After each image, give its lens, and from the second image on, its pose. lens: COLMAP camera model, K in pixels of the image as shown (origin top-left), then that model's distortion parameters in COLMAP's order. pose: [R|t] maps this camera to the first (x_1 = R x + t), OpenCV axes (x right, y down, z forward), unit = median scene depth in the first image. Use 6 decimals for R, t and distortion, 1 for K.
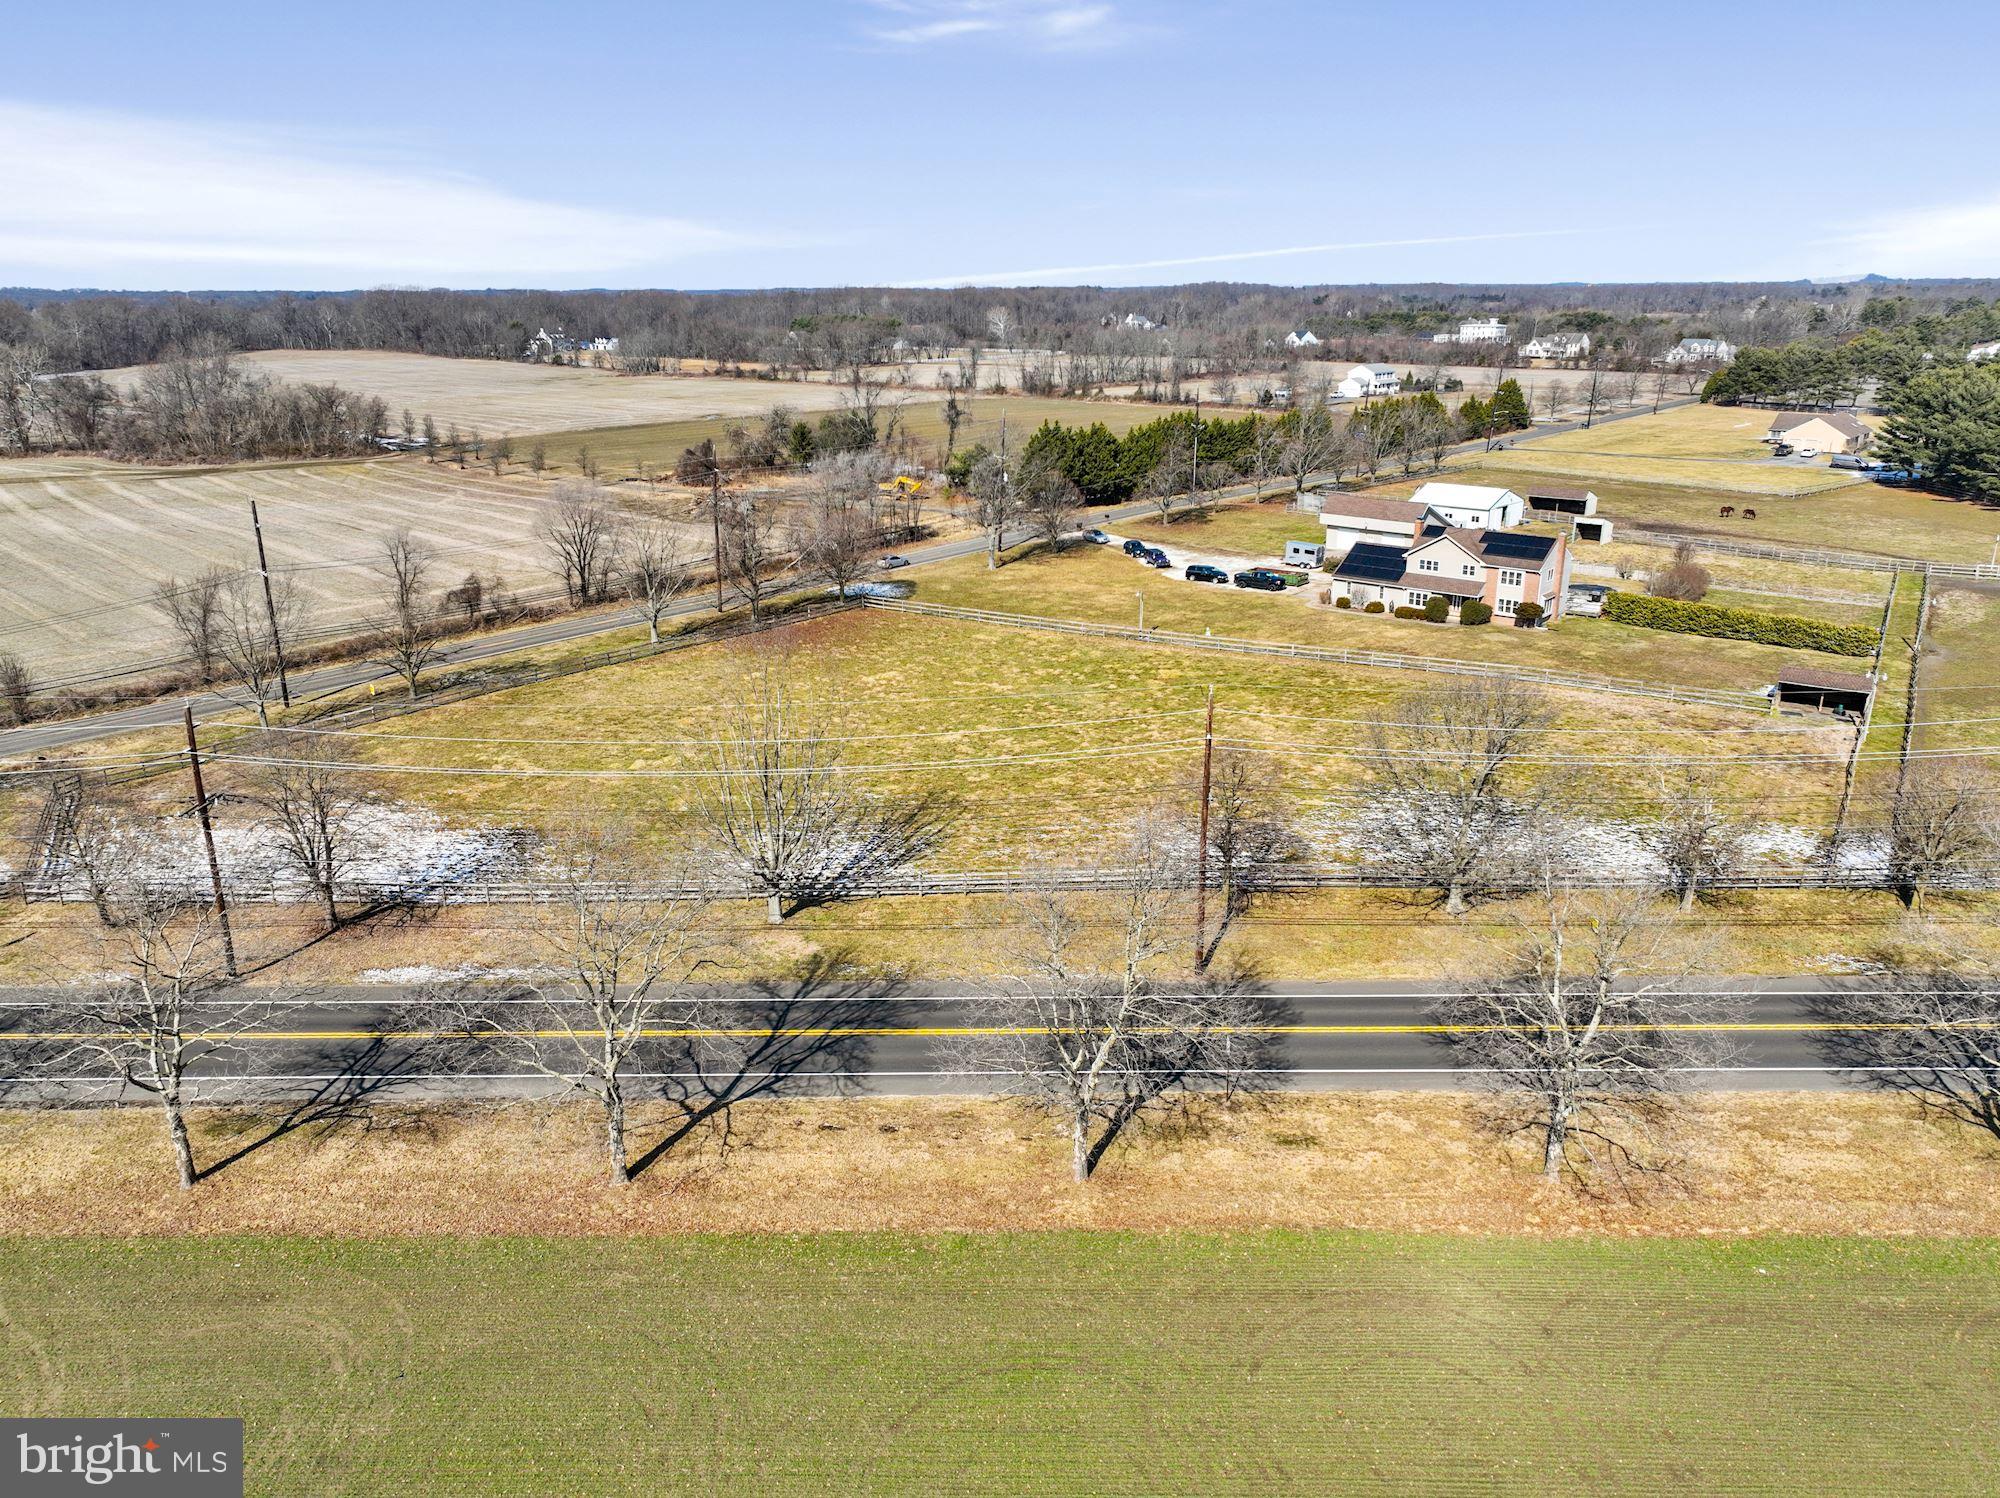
lens RADIAL K [[1403.1, 0, 1006.9], [0, 1403.1, 756.8], [0, 0, 1]] dist [0.002705, 0.007929]
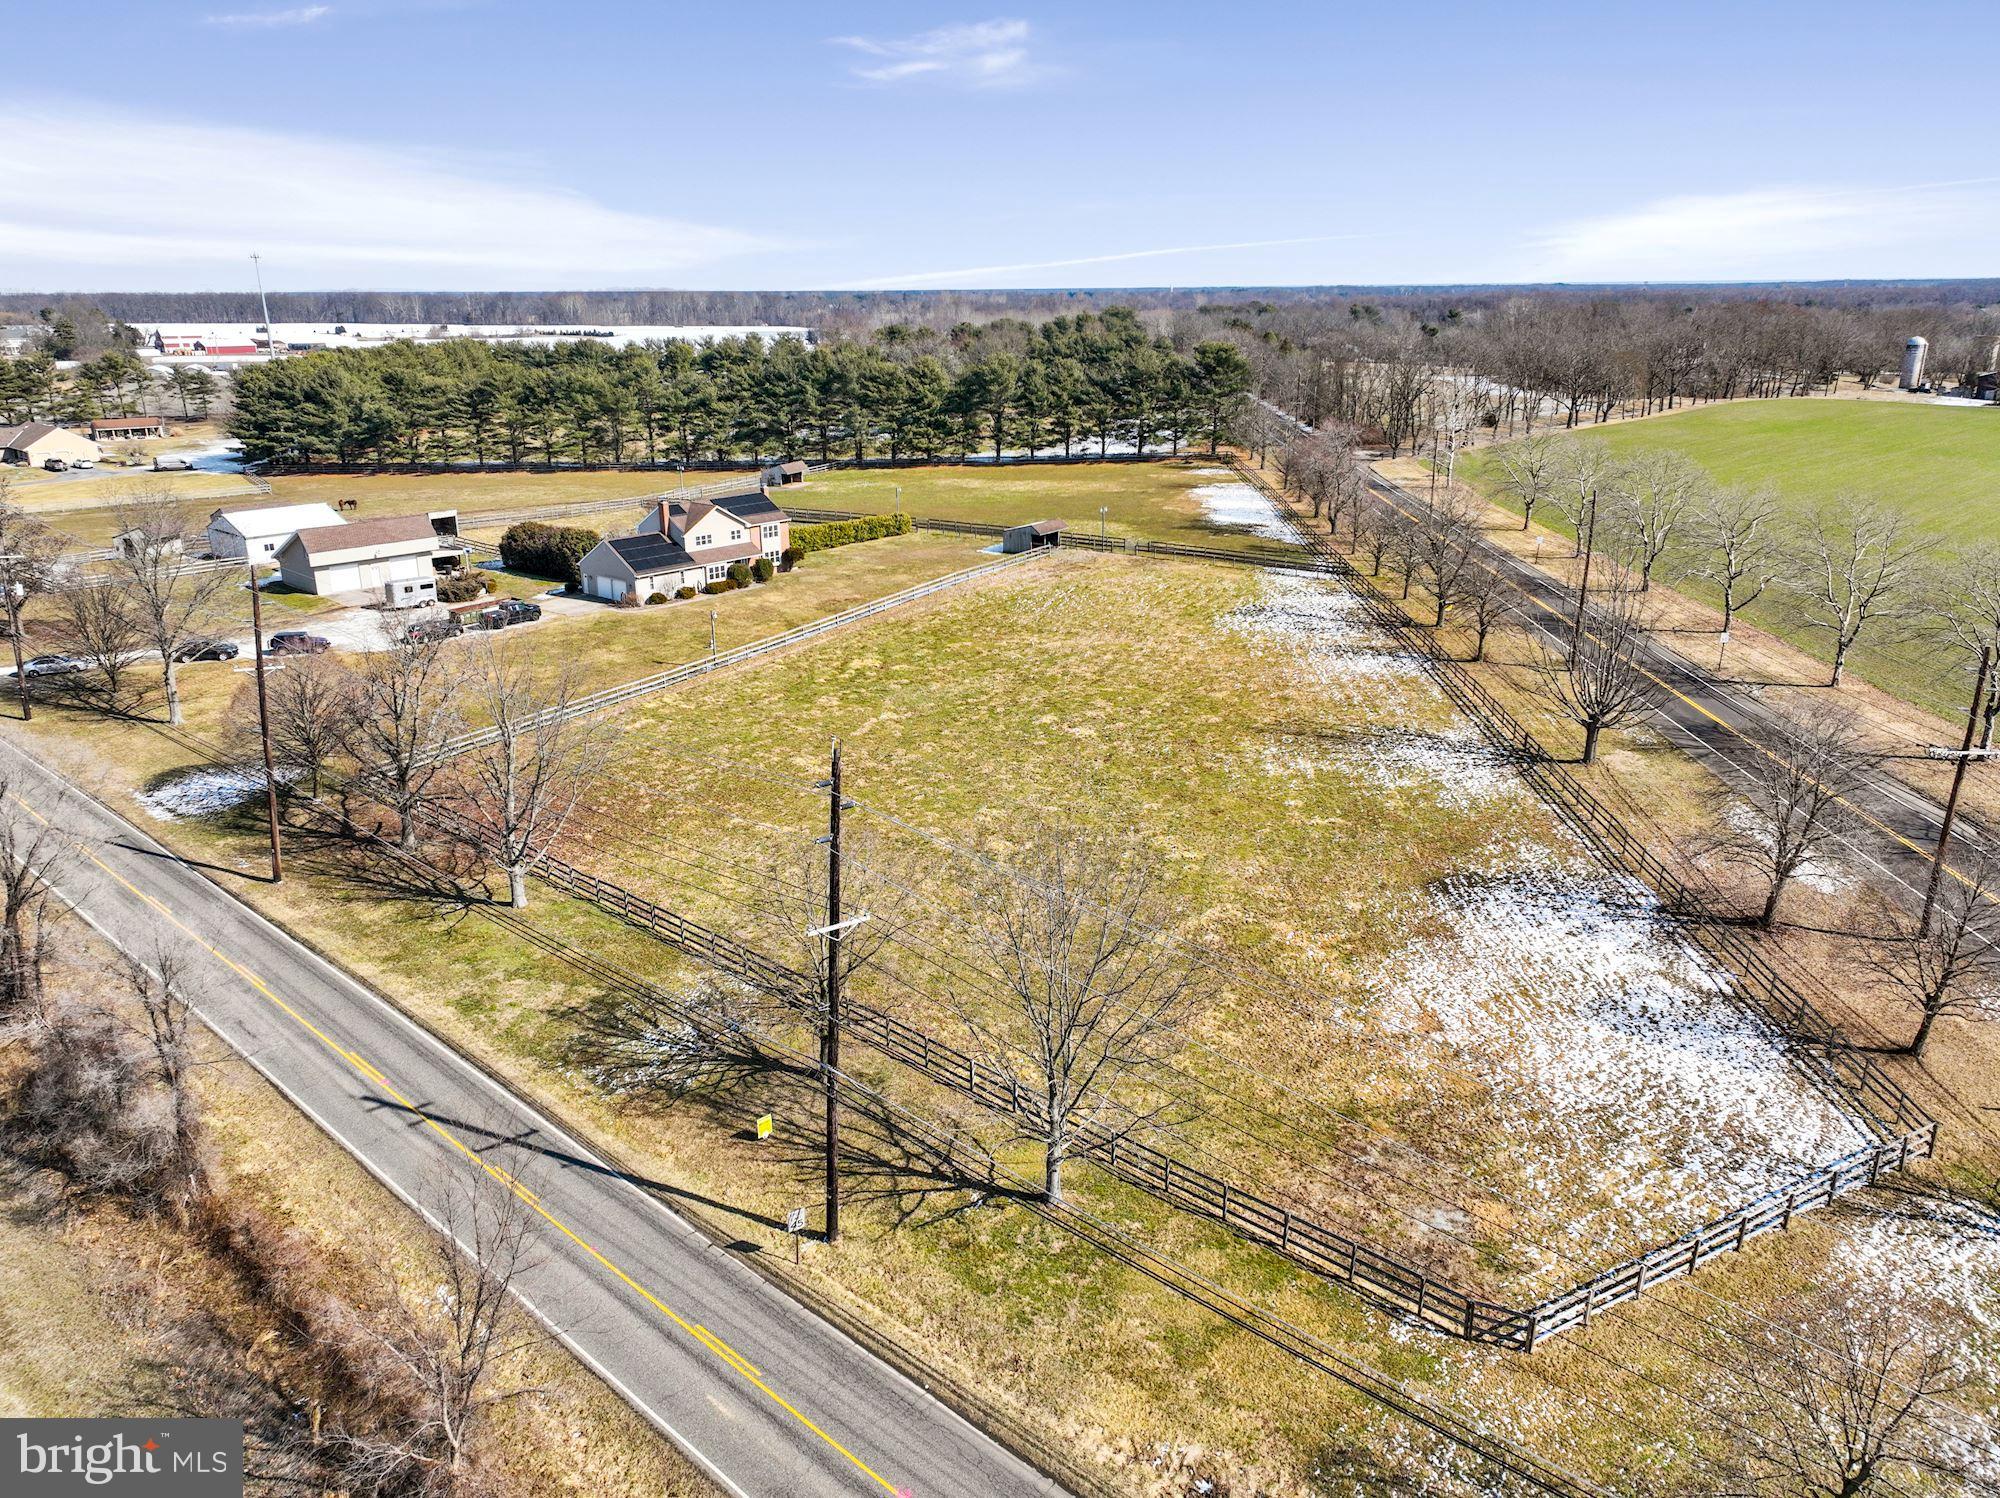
lens RADIAL K [[1403.1, 0, 1006.9], [0, 1403.1, 756.8], [0, 0, 1]] dist [0.002705, 0.007929]
pose [[0.006307, -0.310357, 0.950599, -0.623537], [0.324218, 0.899901, 0.291653, -0.191302], [-0.945961, 0.306362, 0.106299, 0.632509]]
